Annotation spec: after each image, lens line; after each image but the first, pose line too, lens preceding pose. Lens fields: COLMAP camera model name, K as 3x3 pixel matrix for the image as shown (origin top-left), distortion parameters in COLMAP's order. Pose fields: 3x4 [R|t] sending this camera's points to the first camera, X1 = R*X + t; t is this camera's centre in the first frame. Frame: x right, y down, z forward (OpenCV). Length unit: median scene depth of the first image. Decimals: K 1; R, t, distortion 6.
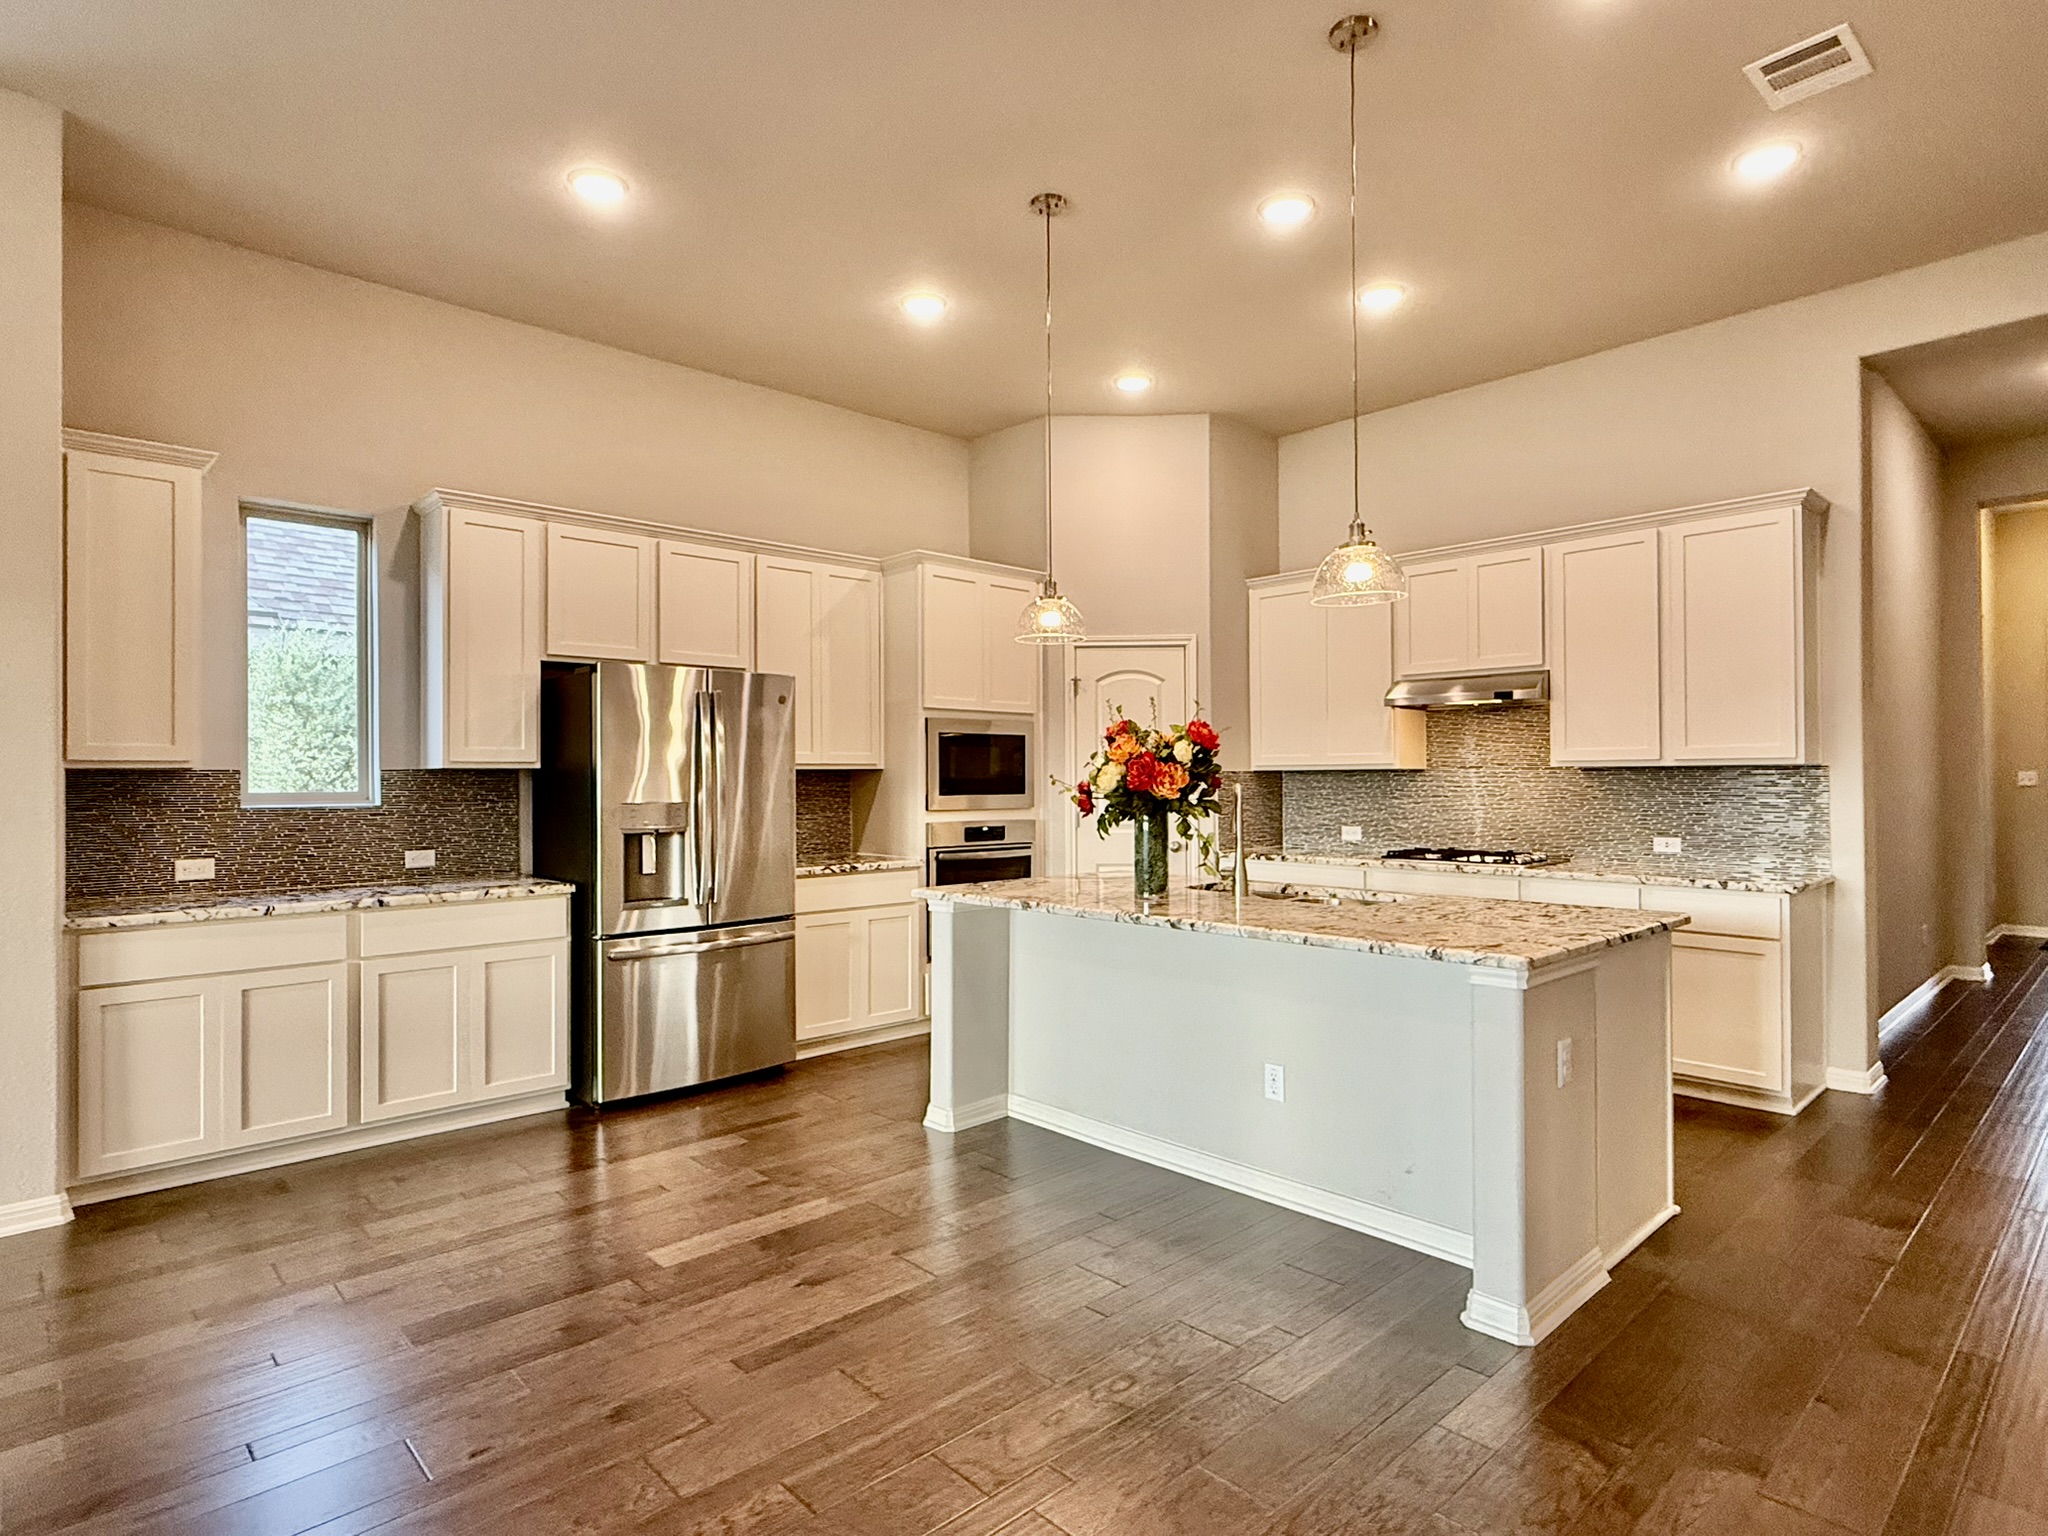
lens RADIAL K [[1094.1, 0, 1030.2], [0, 1094.1, 765.6], [0, 0, 1]] dist [-0.002933, -0.000679]
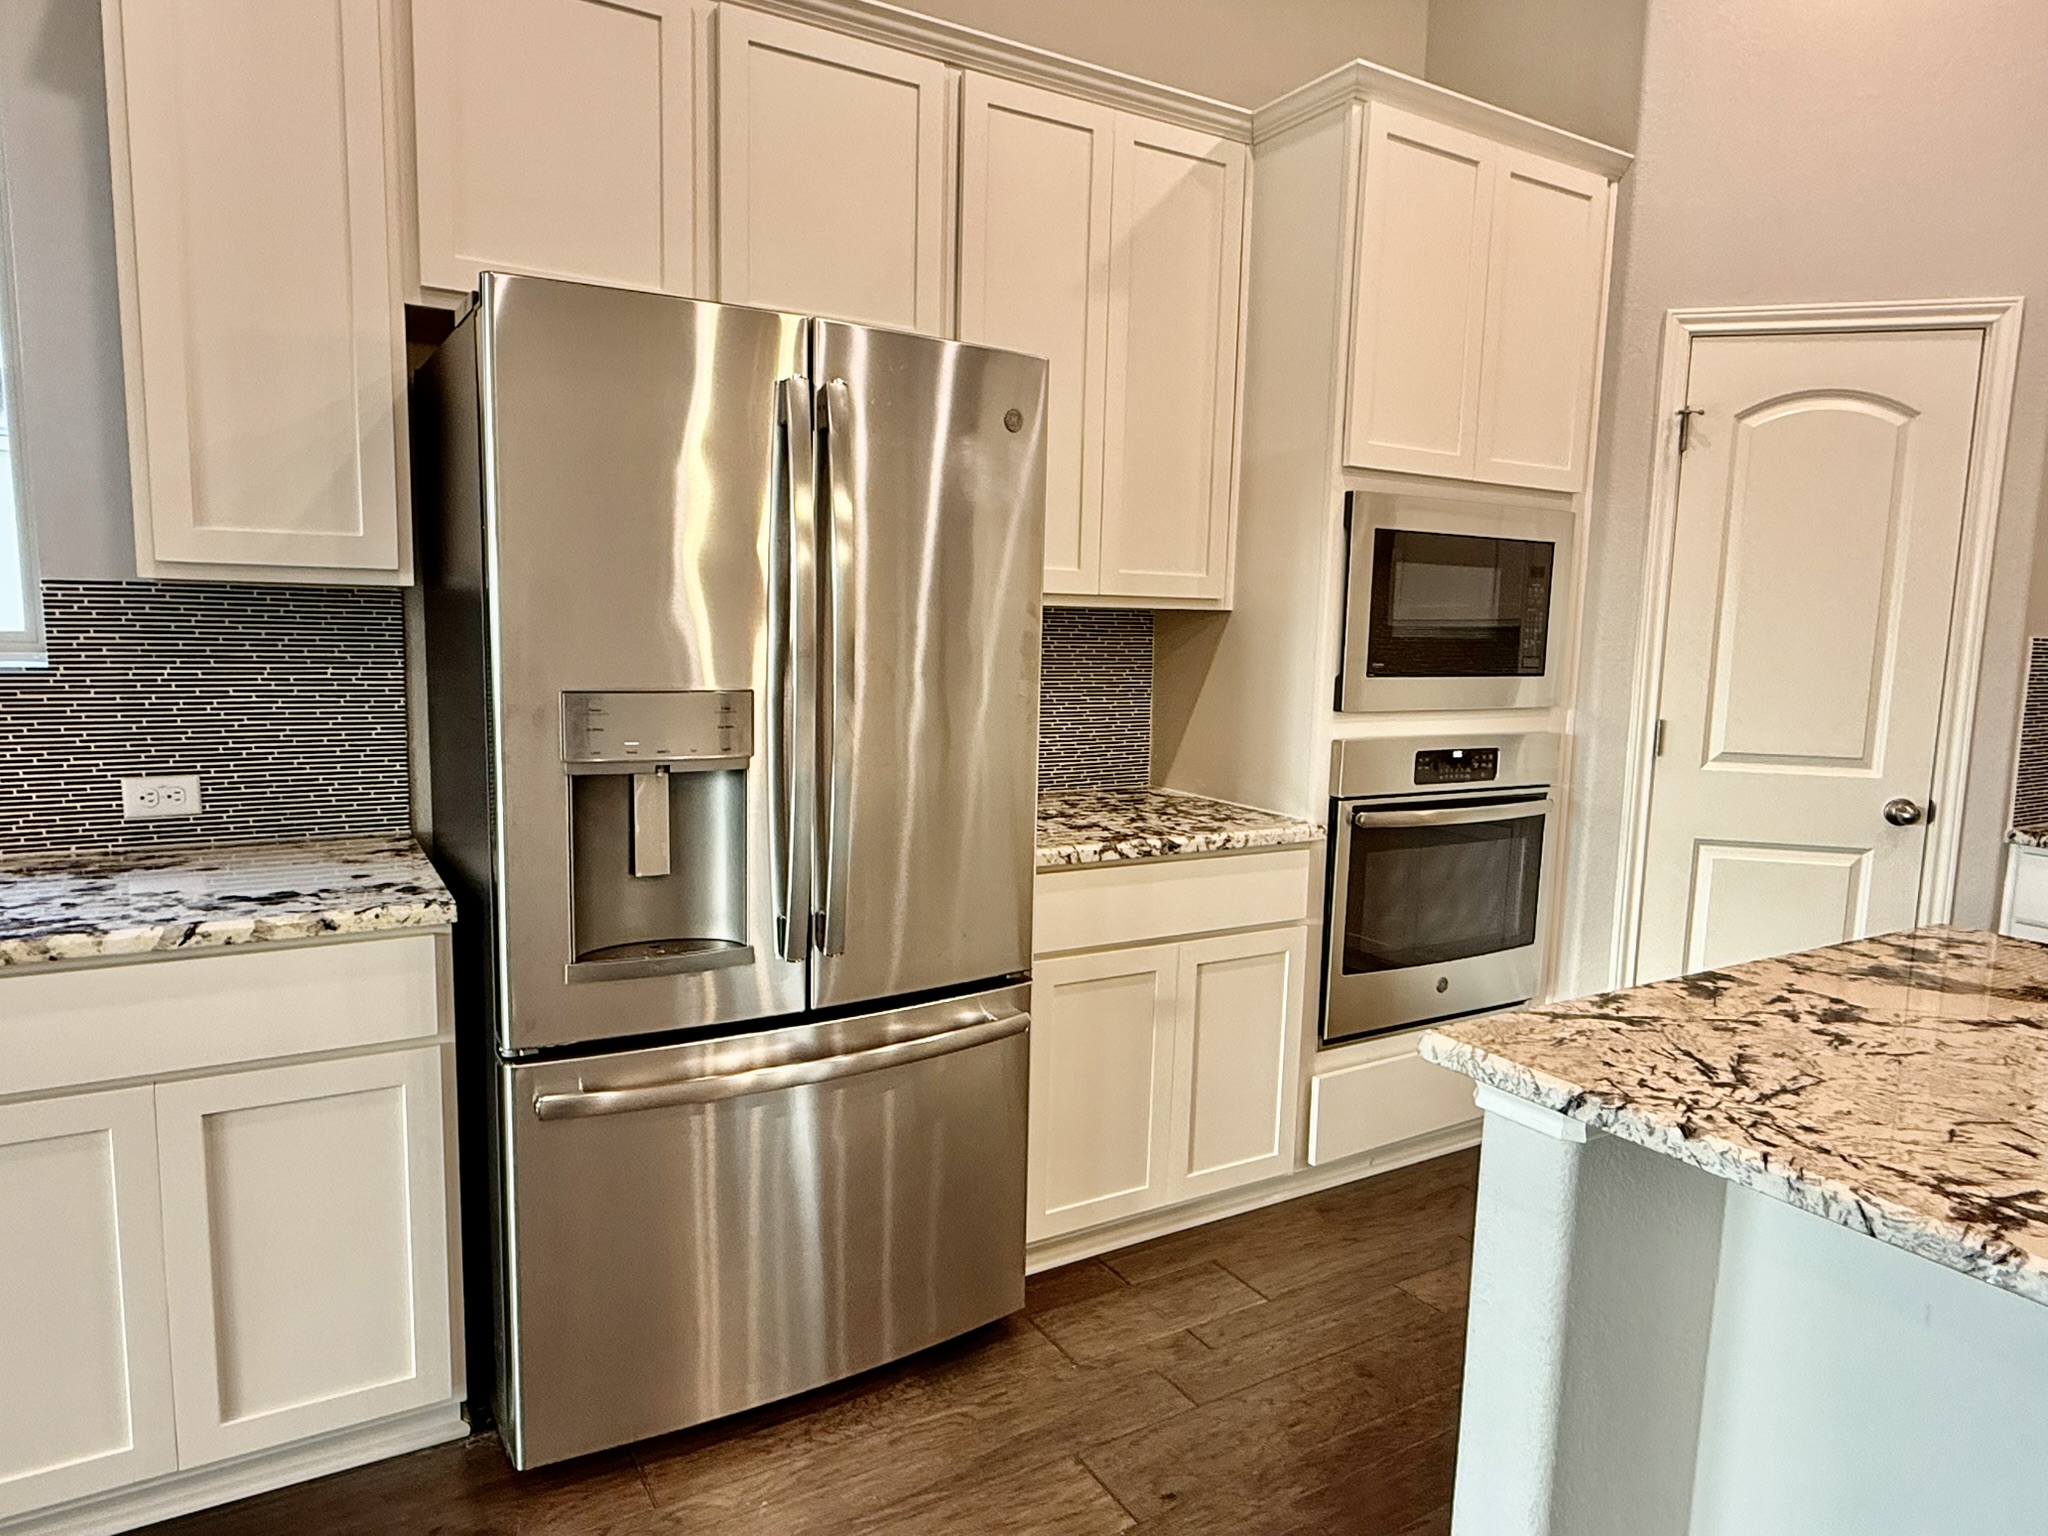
lens RADIAL K [[1267.5, 0, 1022.3], [0, 1267.5, 771.2], [0, 0, 1]] dist [-0.000103, -0.001126]
pose [[0.975192, 0.056129, -0.214127, -0.114275], [-0.027527, 0.990559, 0.134292, 0.001008], [0.219643, -0.125066, 0.967530, 0.520122]]
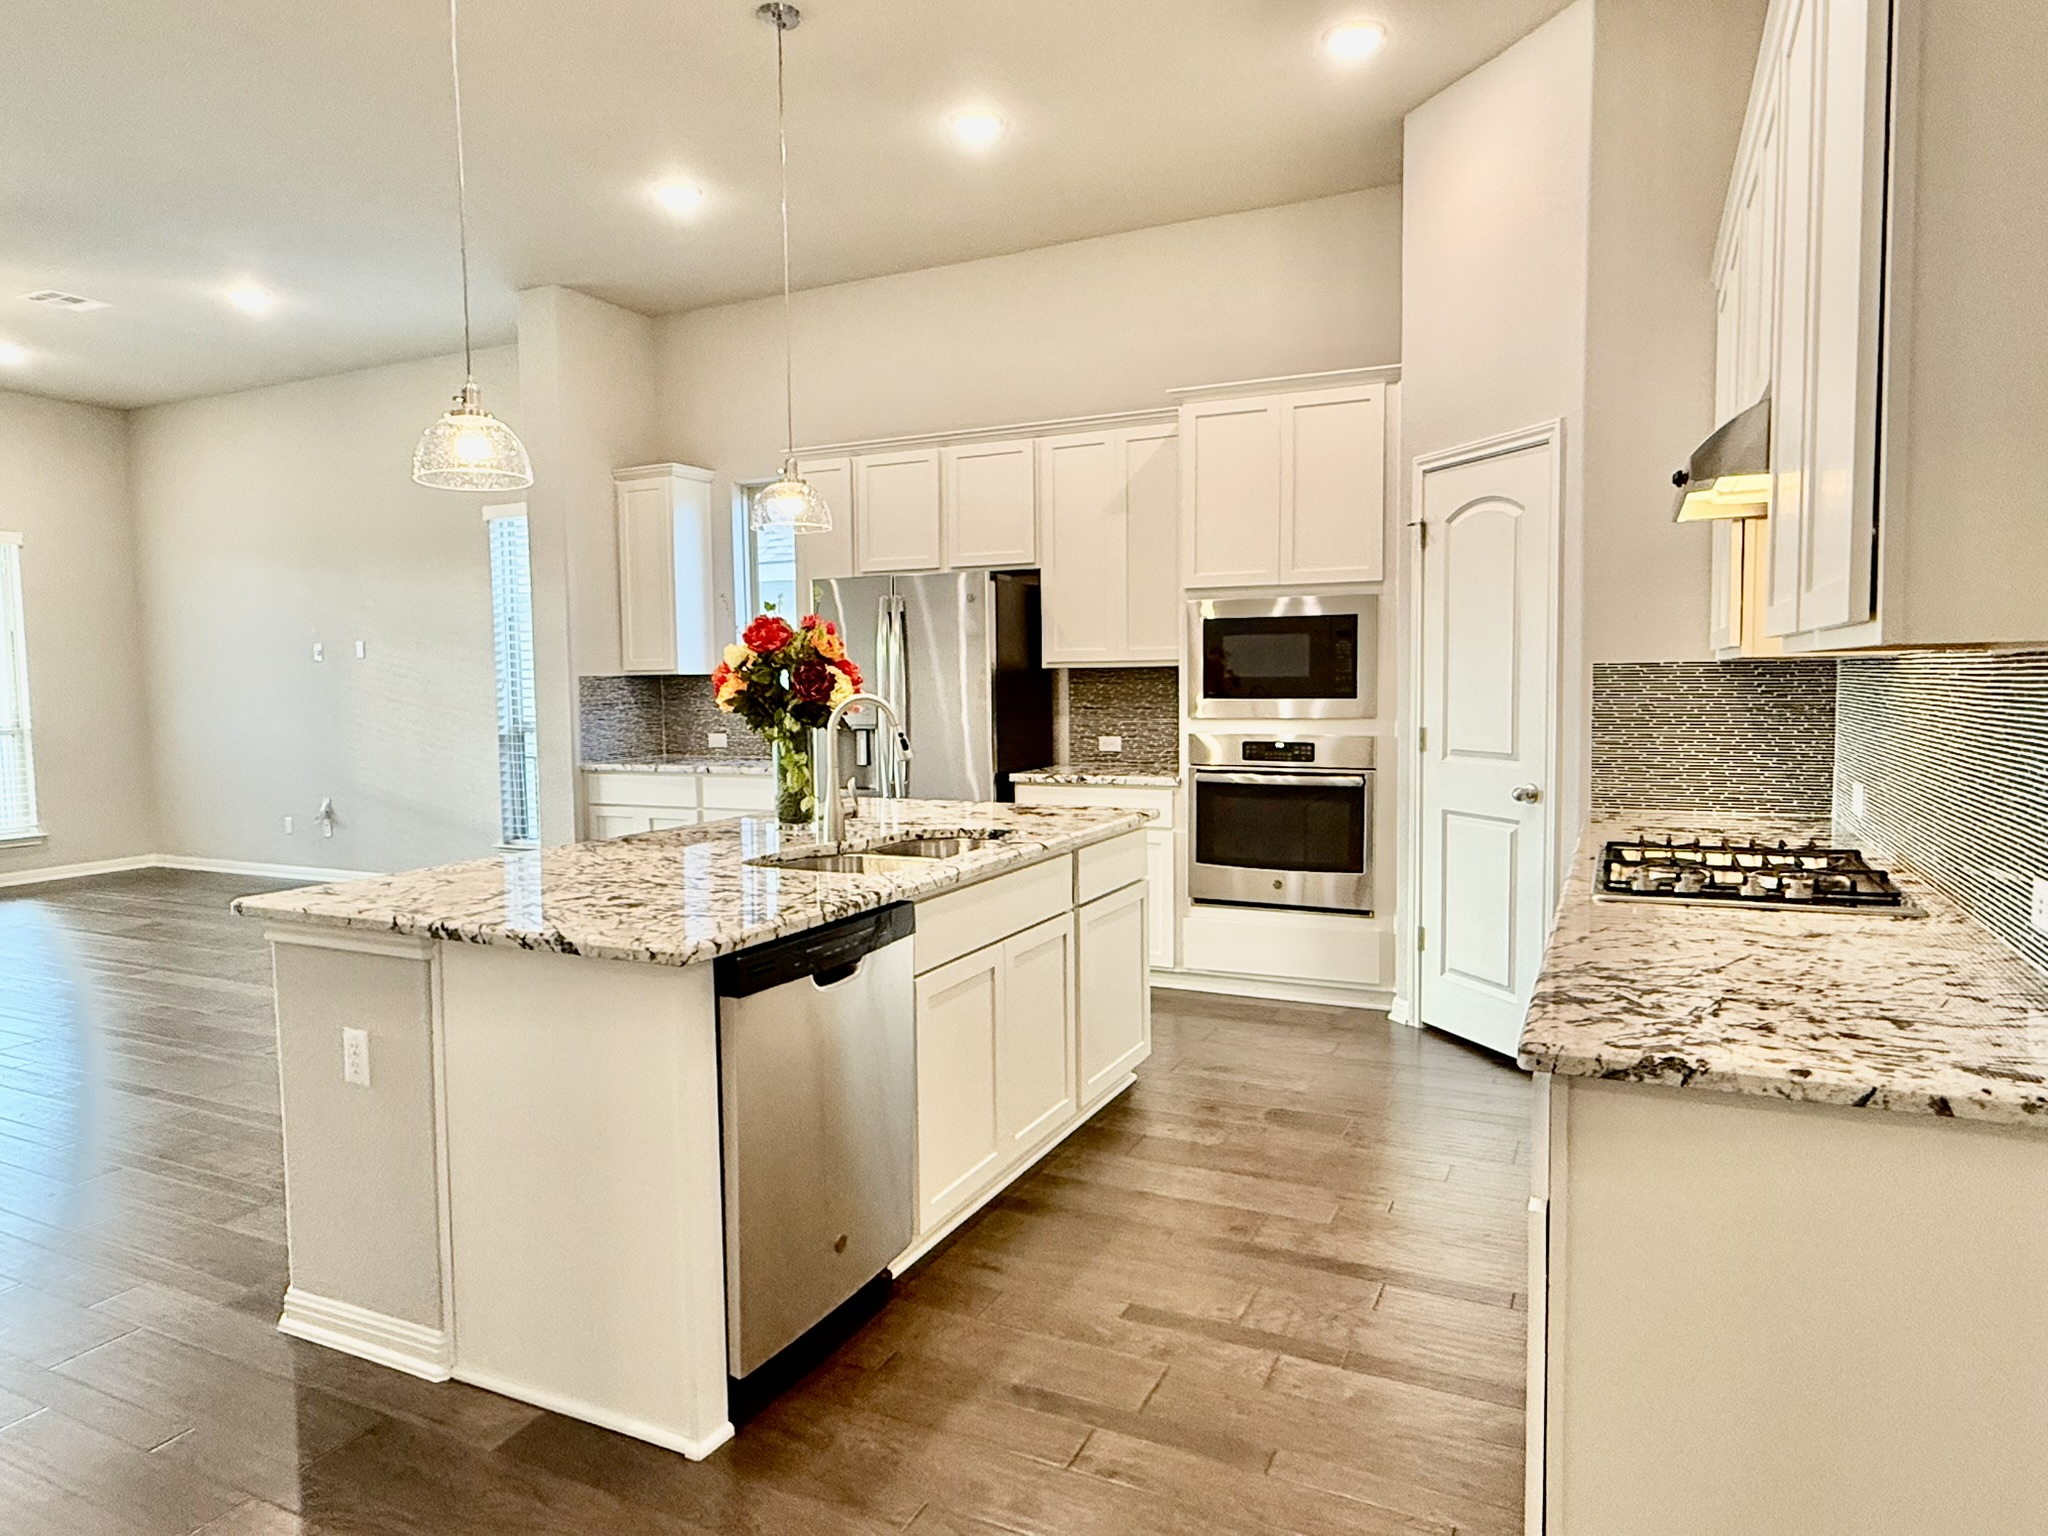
lens RADIAL K [[1270.9, 0, 1009.2], [0, 1270.9, 762.0], [0, 0, 1]] dist [-0.001774, -0.000015]
pose [[0.351328, 0.064106, -0.934055, 0.779592], [0.020602, 0.996882, 0.076167, -0.000166], [0.936026, -0.046003, 0.348912, 0.587230]]
